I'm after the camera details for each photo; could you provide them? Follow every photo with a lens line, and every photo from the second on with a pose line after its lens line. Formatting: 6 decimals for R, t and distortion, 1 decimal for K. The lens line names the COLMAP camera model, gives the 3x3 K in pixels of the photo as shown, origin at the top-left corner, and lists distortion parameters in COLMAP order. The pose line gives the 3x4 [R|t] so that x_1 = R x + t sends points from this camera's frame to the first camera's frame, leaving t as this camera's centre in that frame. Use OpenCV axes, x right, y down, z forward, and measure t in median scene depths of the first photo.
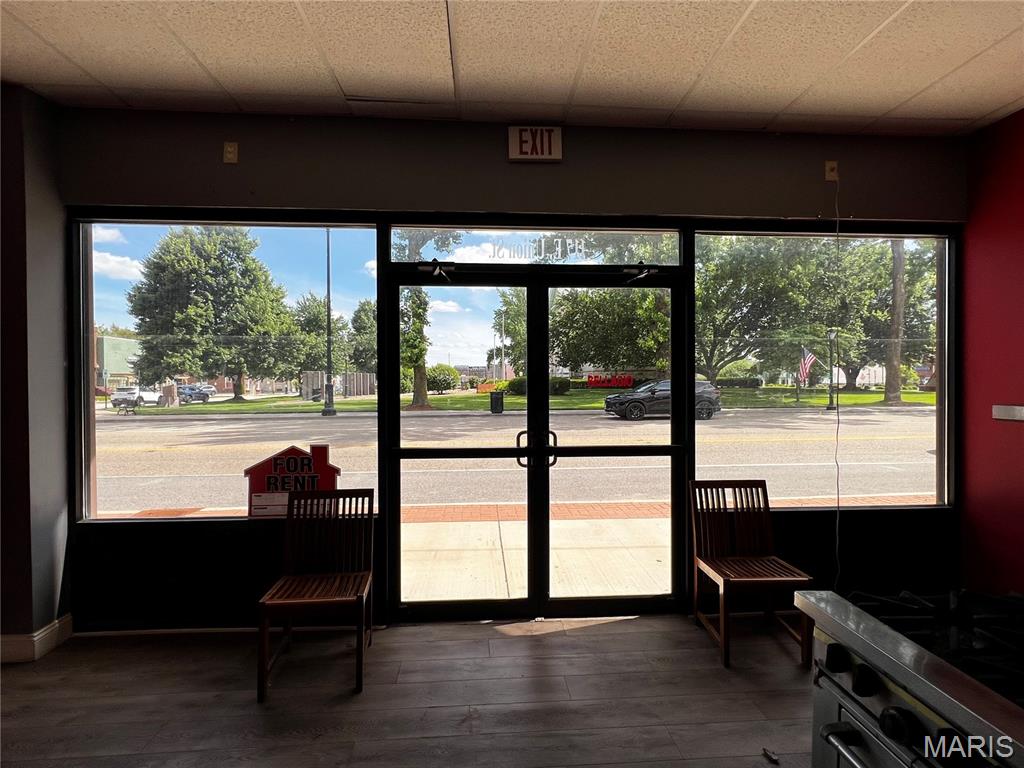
lens RADIAL K [[497.6, 0, 512.8], [0, 497.6, 384.8], [0, 0, 1]] dist [-0.004714, -0.000318]
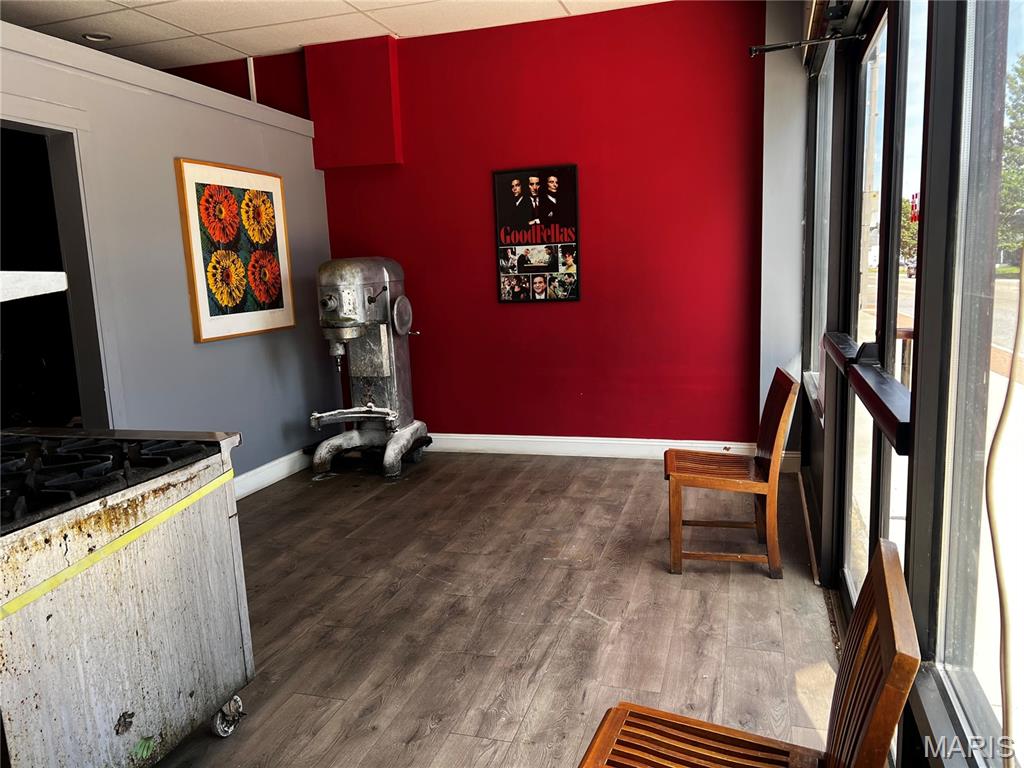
lens RADIAL K [[768.5, 0, 513.4], [0, 768.5, 386.3], [0, 0, 1]] dist [0.037890, 0.000016]
pose [[-0.356865, 0.159543, -0.920431, 1.179199], [0.036069, 0.986926, 0.157085, 0.028274], [0.933459, 0.022859, -0.357954, 1.333689]]
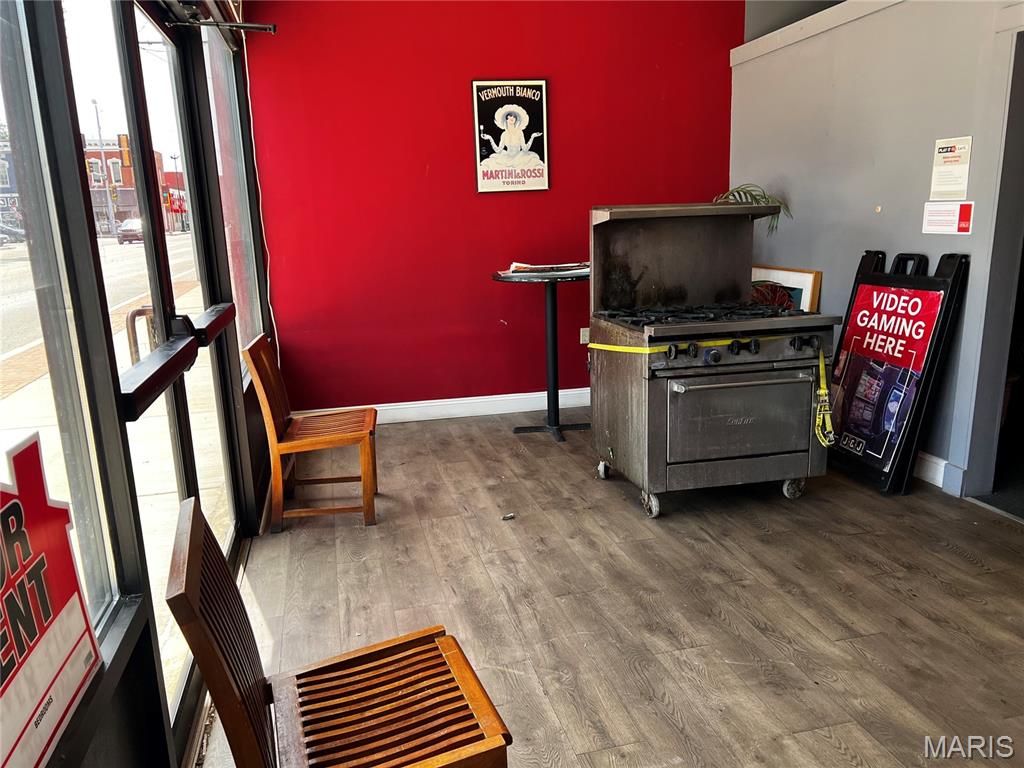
lens RADIAL K [[768.5, 0, 511.6], [0, 768.5, 386.7], [0, 0, 1]] dist [0.037890, 0.000016]
pose [[-0.167502, -0.209683, 0.963315, -1.090090], [0.036080, 0.975162, 0.218535, 0.020040], [-0.985211, 0.071361, -0.155776, 1.117164]]
